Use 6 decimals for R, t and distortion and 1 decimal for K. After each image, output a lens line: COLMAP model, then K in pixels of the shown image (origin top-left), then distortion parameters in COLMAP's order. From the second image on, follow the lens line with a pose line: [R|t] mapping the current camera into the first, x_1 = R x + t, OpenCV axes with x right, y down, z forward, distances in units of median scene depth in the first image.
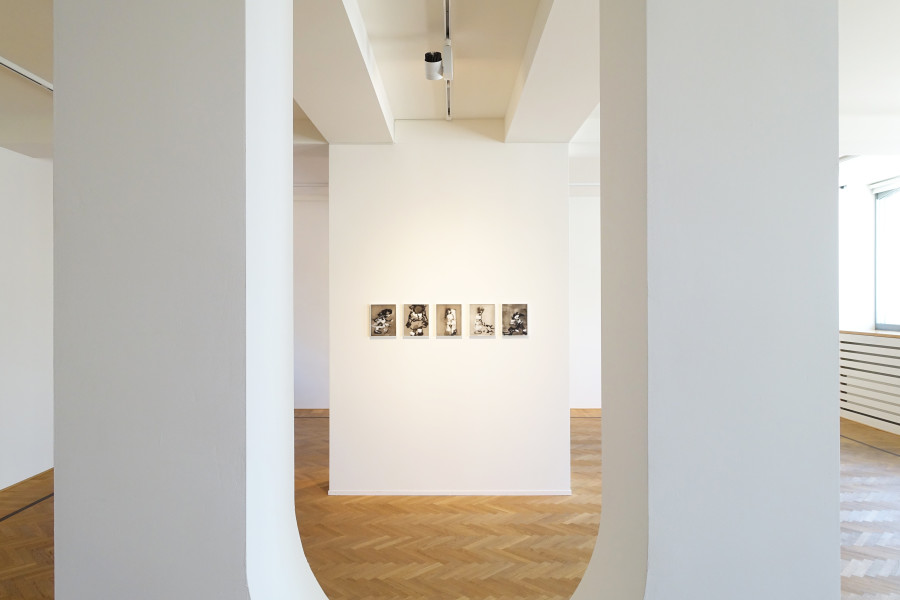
lens RADIAL K [[631.4, 0, 452.8], [0, 631.4, 293.7], [0, 0, 1]] dist [-0.001184, 0.005857]
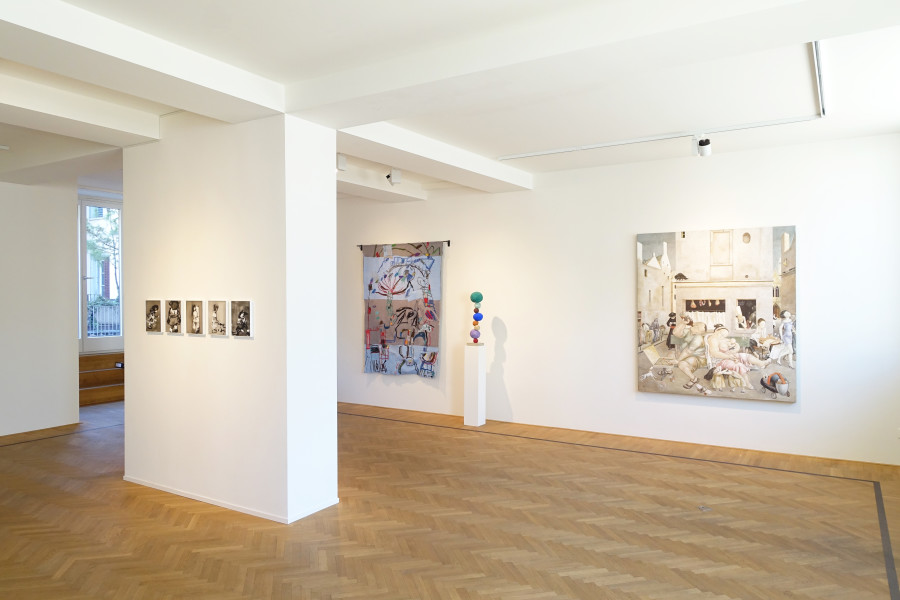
lens RADIAL K [[631.4, 0, 451.8], [0, 631.4, 299.0], [0, 0, 1]] dist [-0.001184, 0.005857]
pose [[0.844710, 0.004506, -0.535206, 0.836045], [0.002814, 0.999913, 0.012860, 0.002849], [0.535217, -0.012369, 0.844624, 0.400579]]
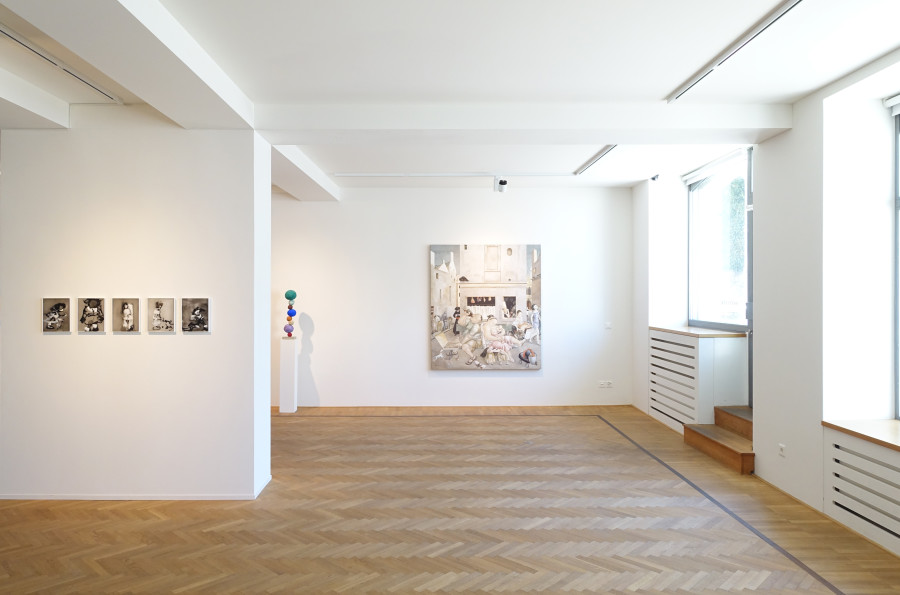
lens RADIAL K [[631.4, 0, 434.8], [0, 631.4, 290.8], [0, 0, 1]] dist [-0.001184, 0.005857]
pose [[0.999989, 0.001892, -0.004304, 0.462846], [-0.001881, 0.999995, 0.002456, 0.002053], [0.004308, -0.002448, 0.999988, 0.052393]]
